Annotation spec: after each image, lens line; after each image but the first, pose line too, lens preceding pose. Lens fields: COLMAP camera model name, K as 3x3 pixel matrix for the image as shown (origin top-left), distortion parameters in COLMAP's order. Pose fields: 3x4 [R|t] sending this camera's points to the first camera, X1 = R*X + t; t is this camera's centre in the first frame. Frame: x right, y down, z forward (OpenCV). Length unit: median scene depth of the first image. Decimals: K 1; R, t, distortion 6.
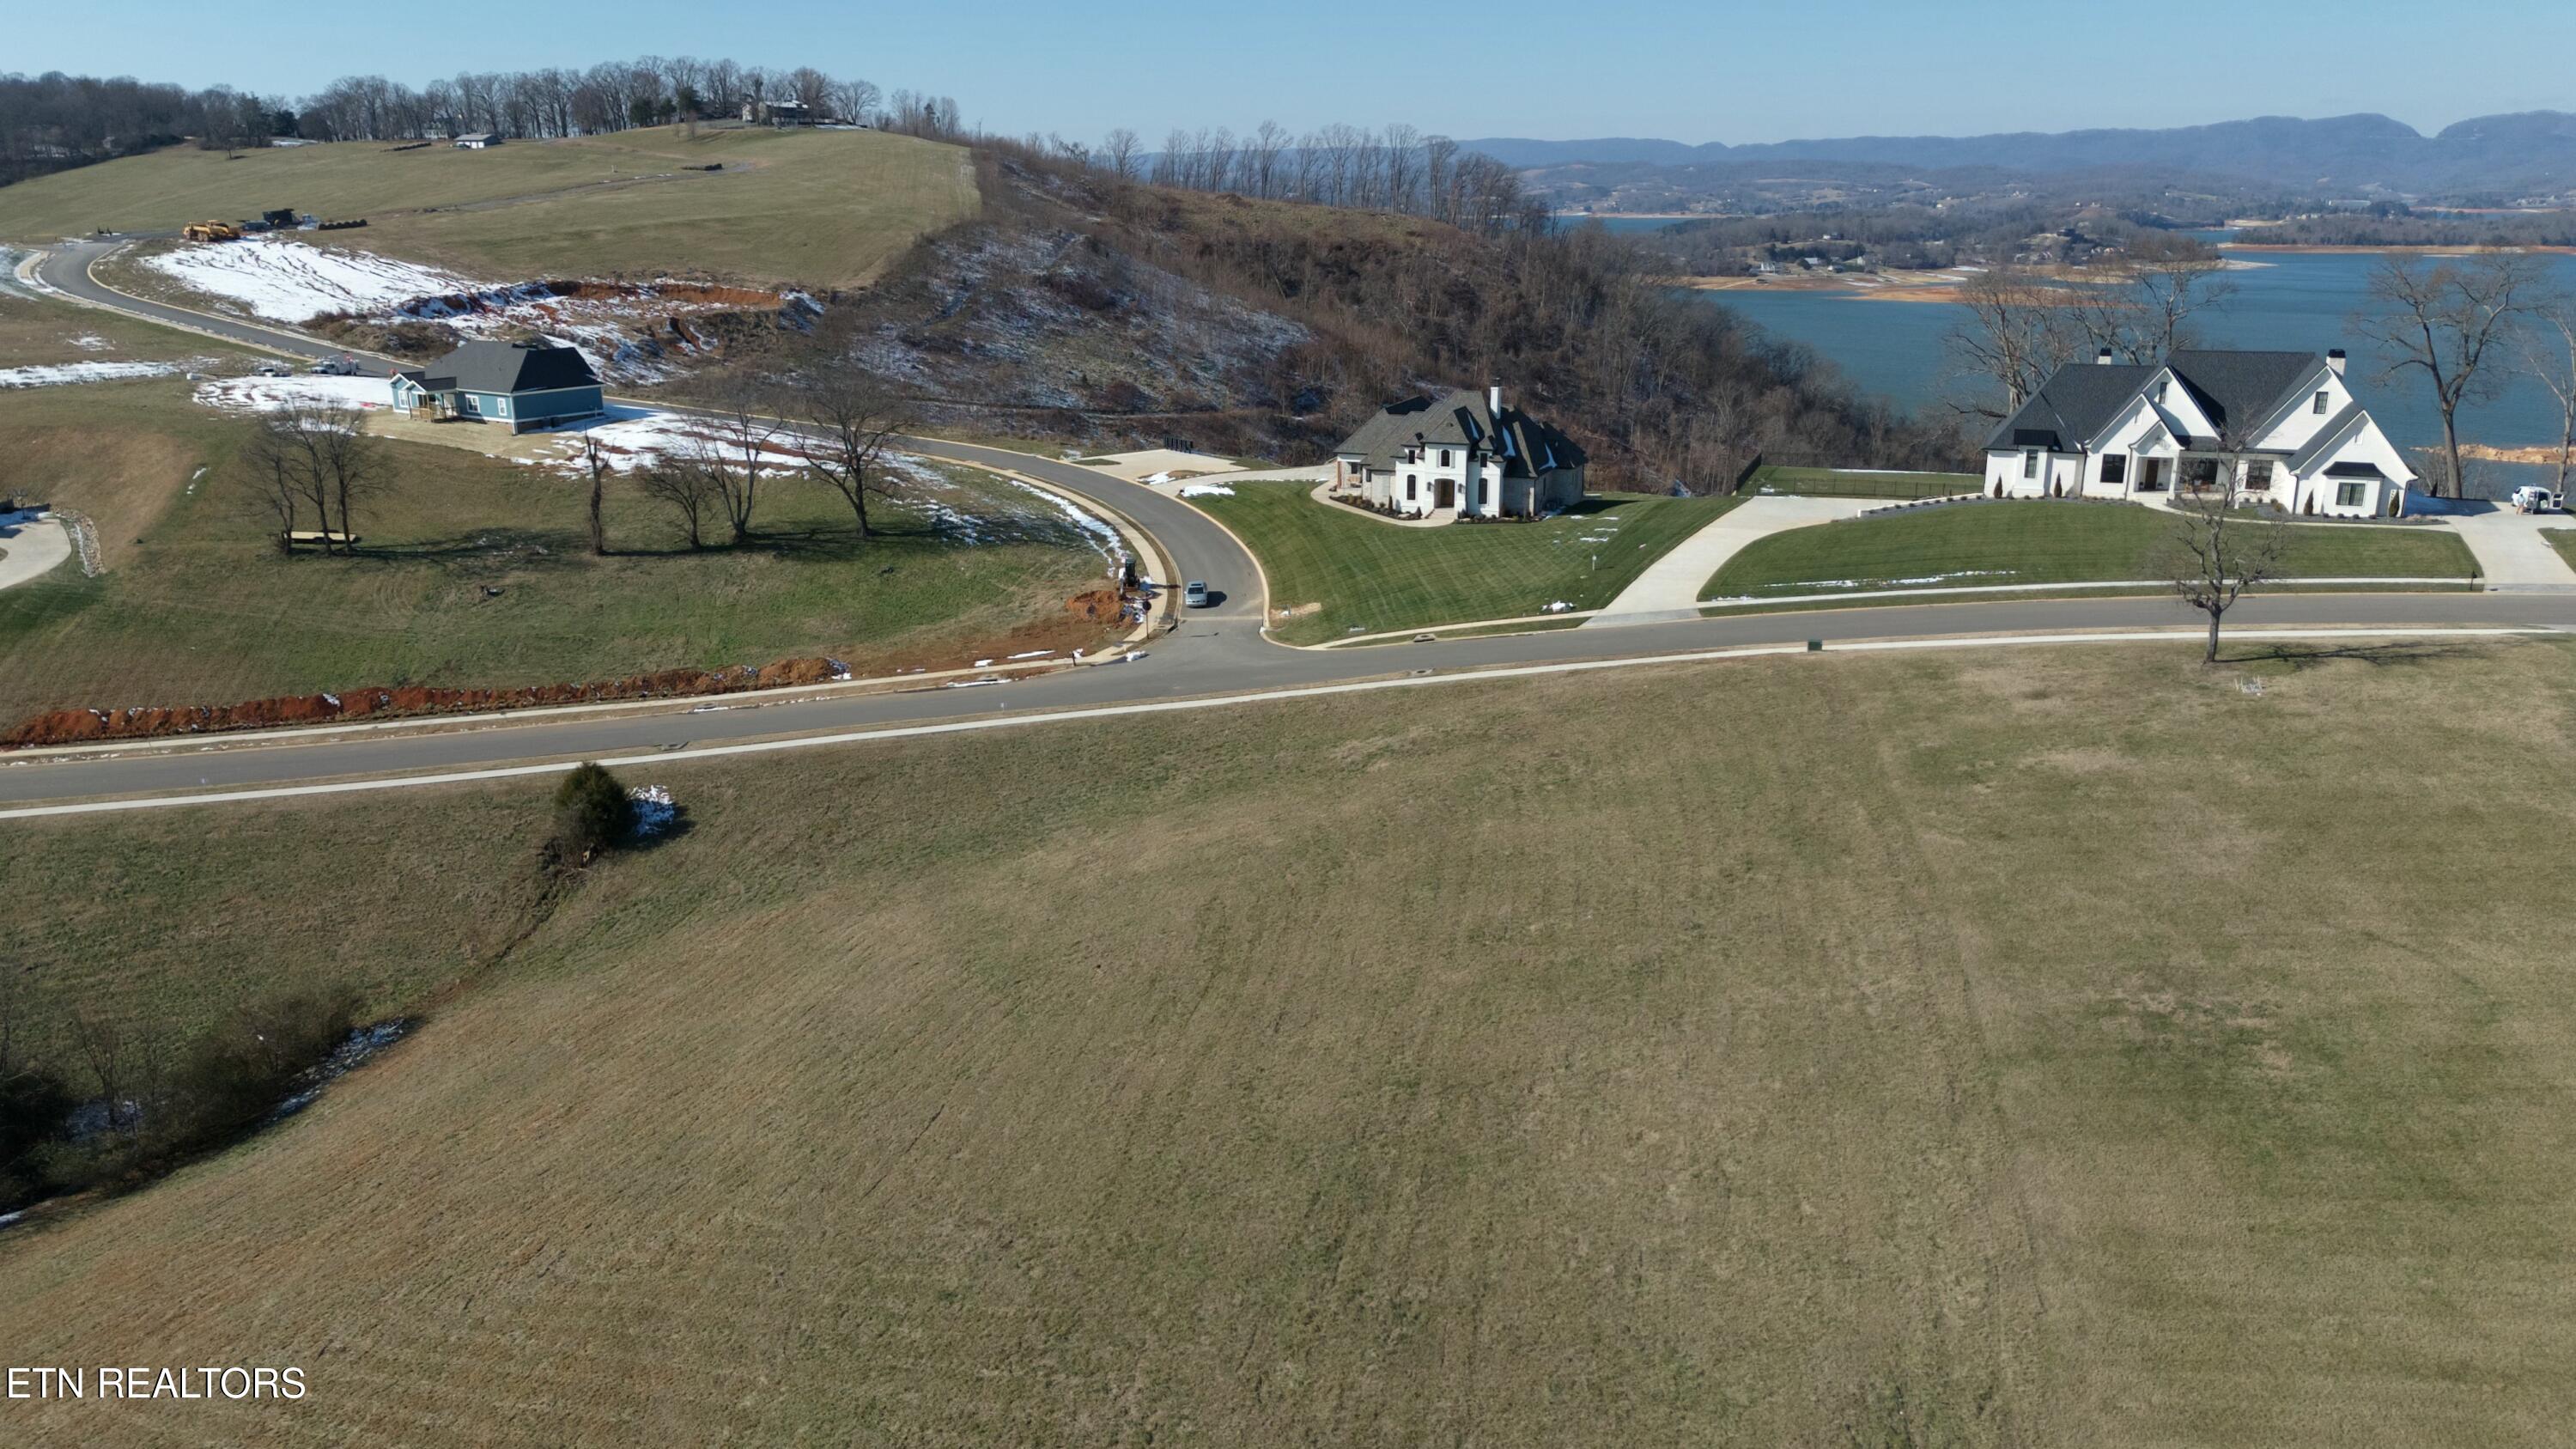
lens RADIAL K [[1880.3, 0, 1290.9], [0, 1880.3, 733.2], [0, 0, 1]] dist [0.073348, -0.068450]
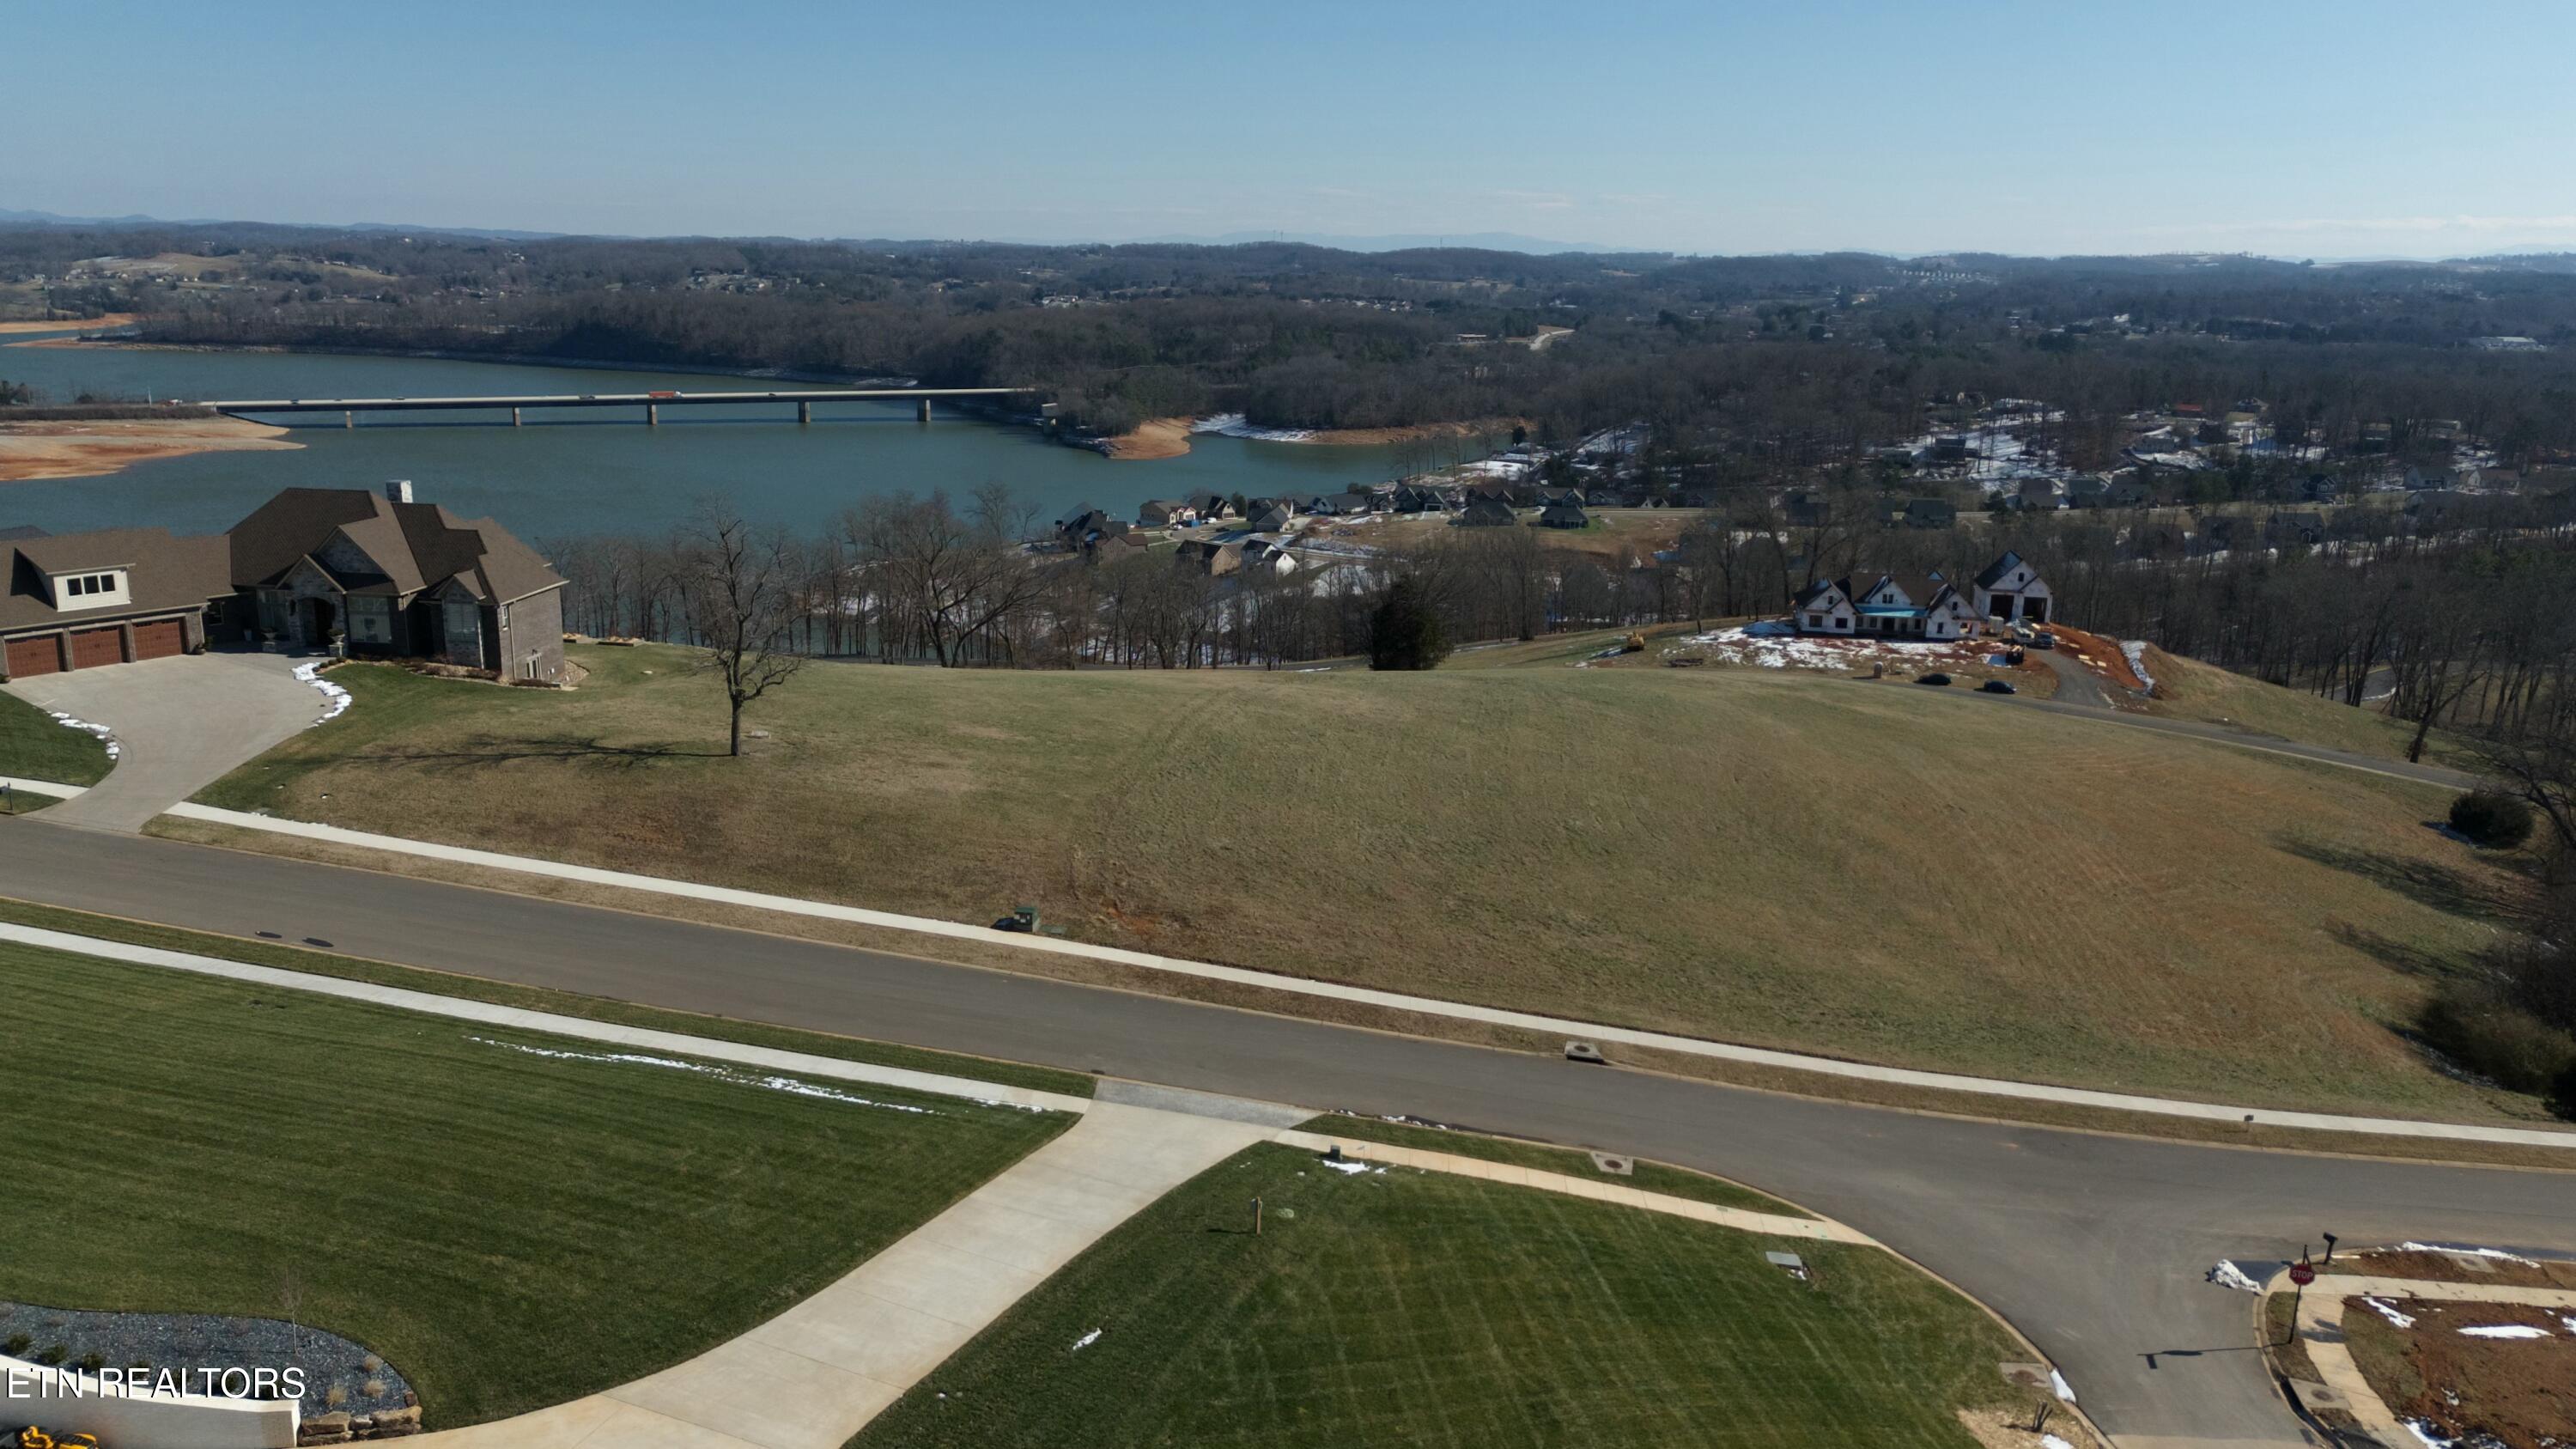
lens RADIAL K [[1880.3, 0, 1285.0], [0, 1880.3, 732.7], [0, 0, 1]] dist [0.073348, -0.068450]
pose [[-0.998623, -0.004732, -0.052253, 0.152065], [-0.030622, 0.861258, 0.507244, -0.332724], [0.042604, 0.508145, -0.860217, 1.116397]]
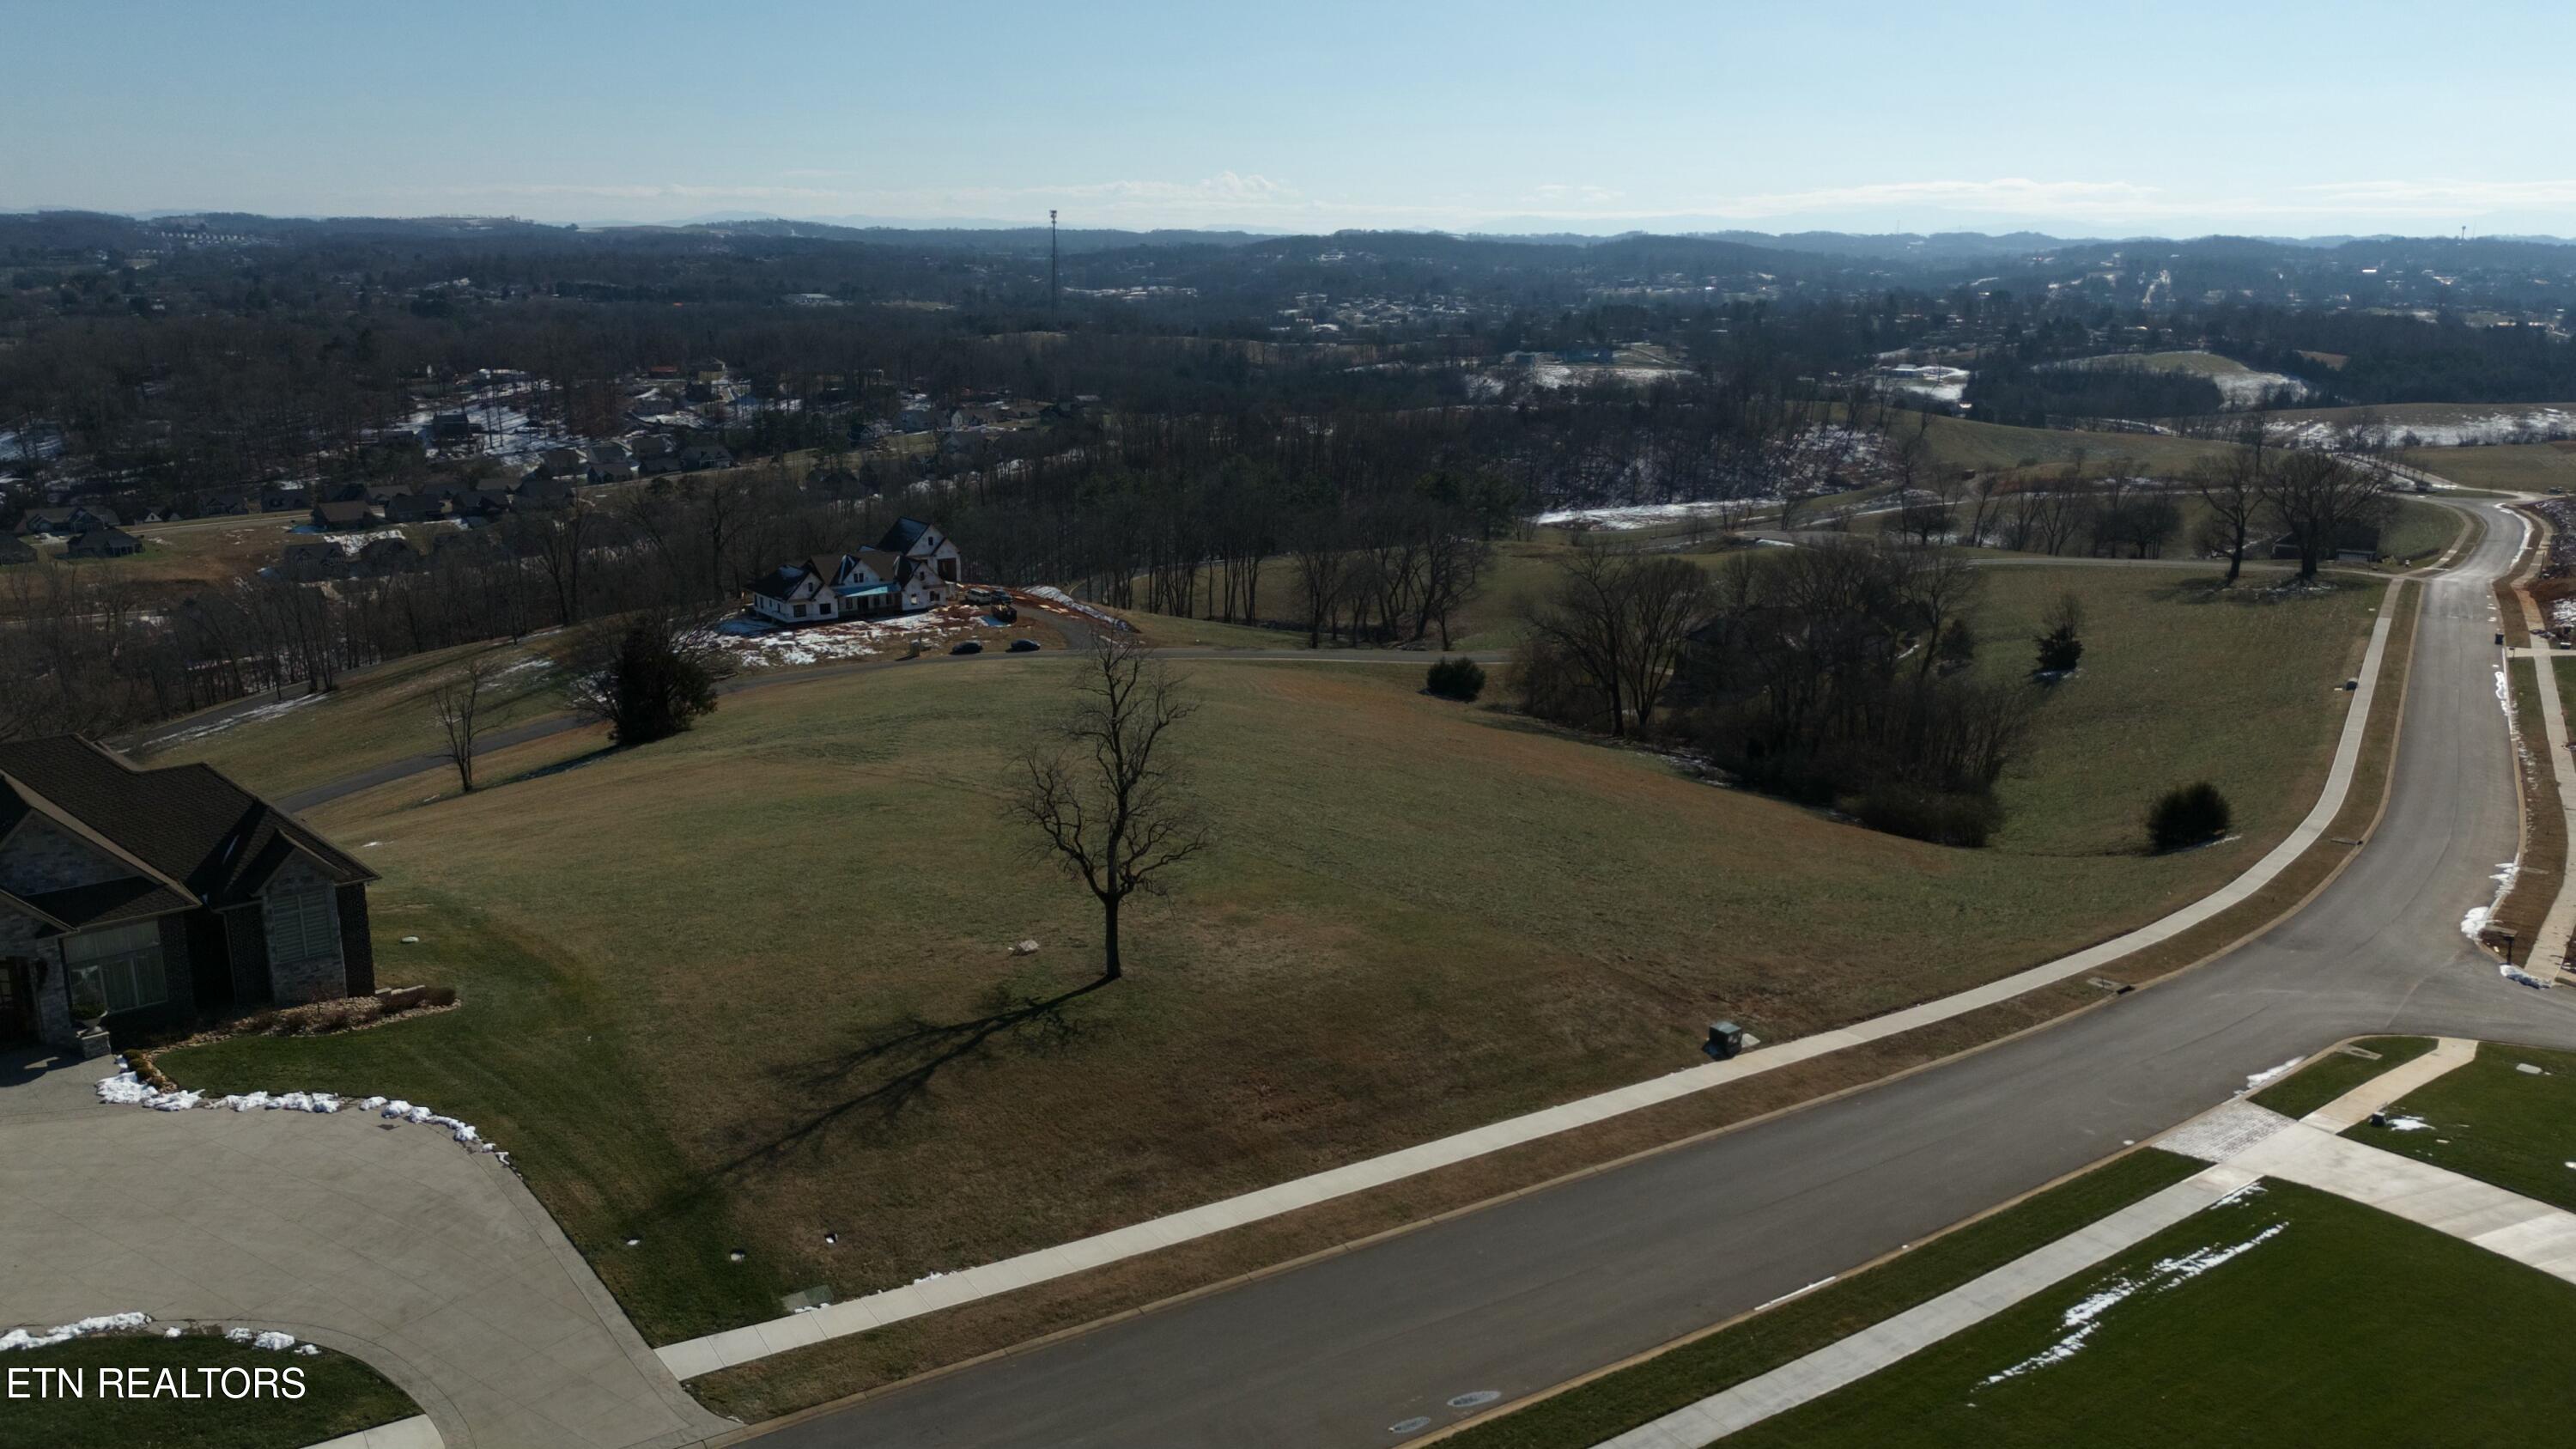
lens RADIAL K [[1880.3, 0, 1282.4], [0, 1880.3, 745.6], [0, 0, 1]] dist [0.073348, -0.068450]
pose [[-0.632224, 0.194060, -0.750089, 0.570873], [-0.226553, 0.879508, 0.418496, -0.249543], [0.740923, 0.434518, -0.512082, 0.825332]]
